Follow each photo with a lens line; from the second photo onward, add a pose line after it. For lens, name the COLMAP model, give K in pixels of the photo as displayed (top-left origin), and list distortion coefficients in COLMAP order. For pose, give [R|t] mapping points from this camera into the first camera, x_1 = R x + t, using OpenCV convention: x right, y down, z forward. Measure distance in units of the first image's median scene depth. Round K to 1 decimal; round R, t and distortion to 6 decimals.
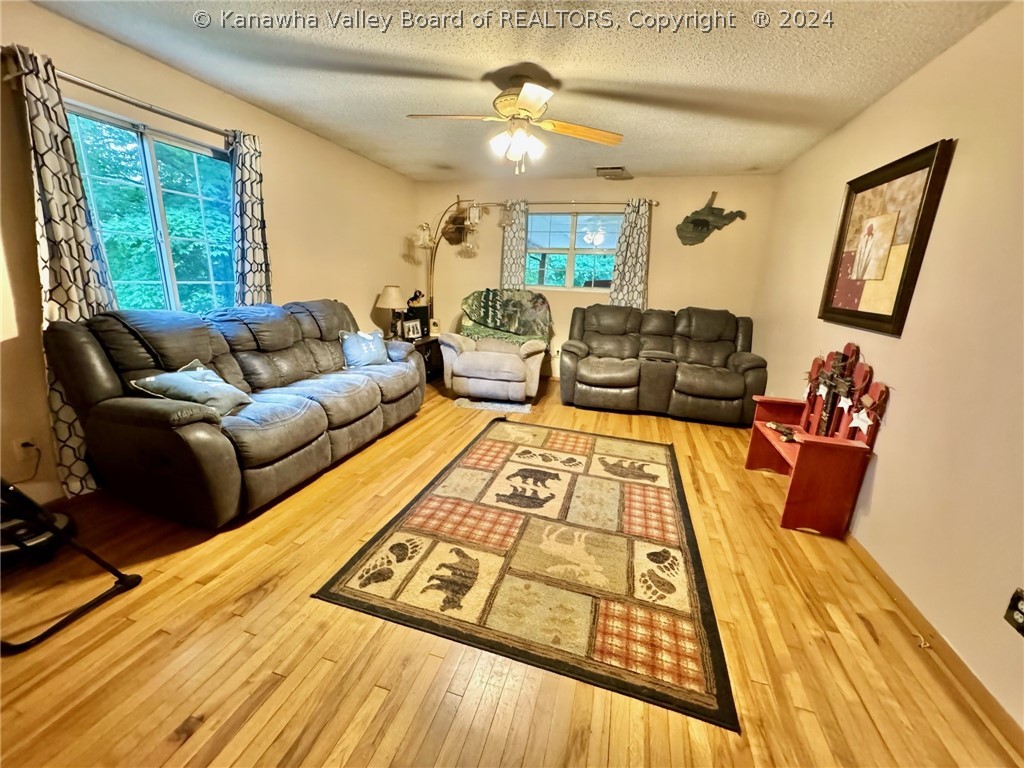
lens RADIAL K [[409.1, 0, 512.0], [0, 409.1, 382.1], [0, 0, 1]] dist [-0.002739, 0.000071]
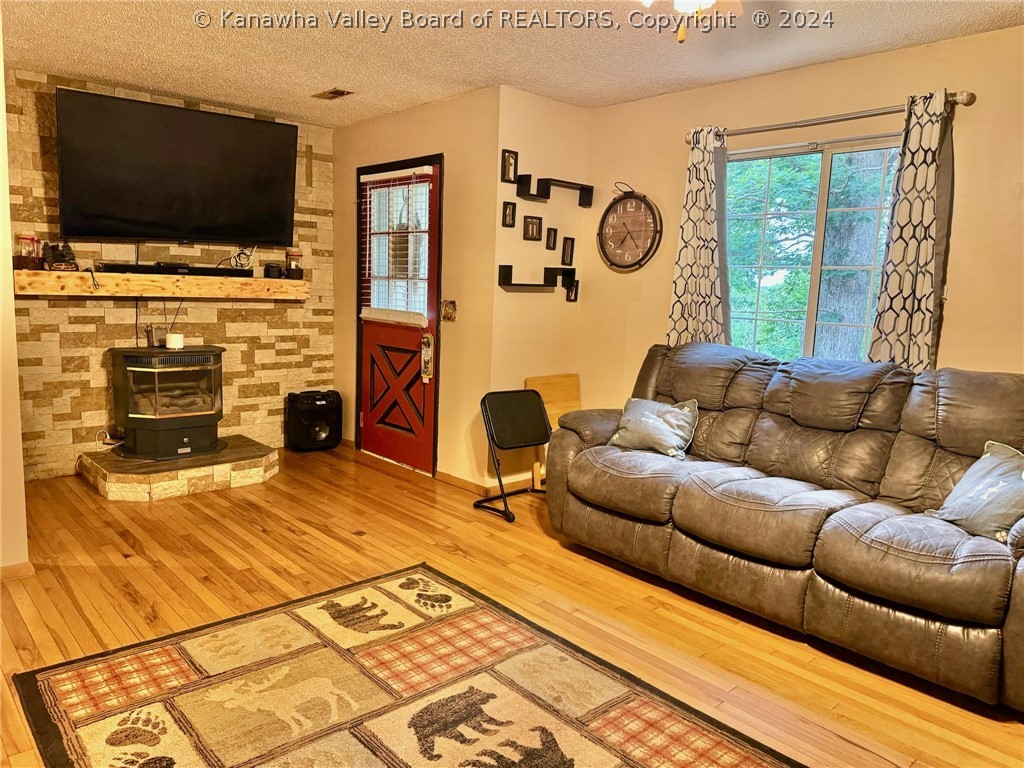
lens RADIAL K [[718.7, 0, 513.5], [0, 718.7, 383.1], [0, 0, 1]] dist [-0.010231, -0.001125]
pose [[-0.512529, 0.058958, -0.856644, 0.891466], [-0.275861, 0.933448, 0.229292, -0.392299], [0.813151, 0.353833, -0.462155, 1.642783]]
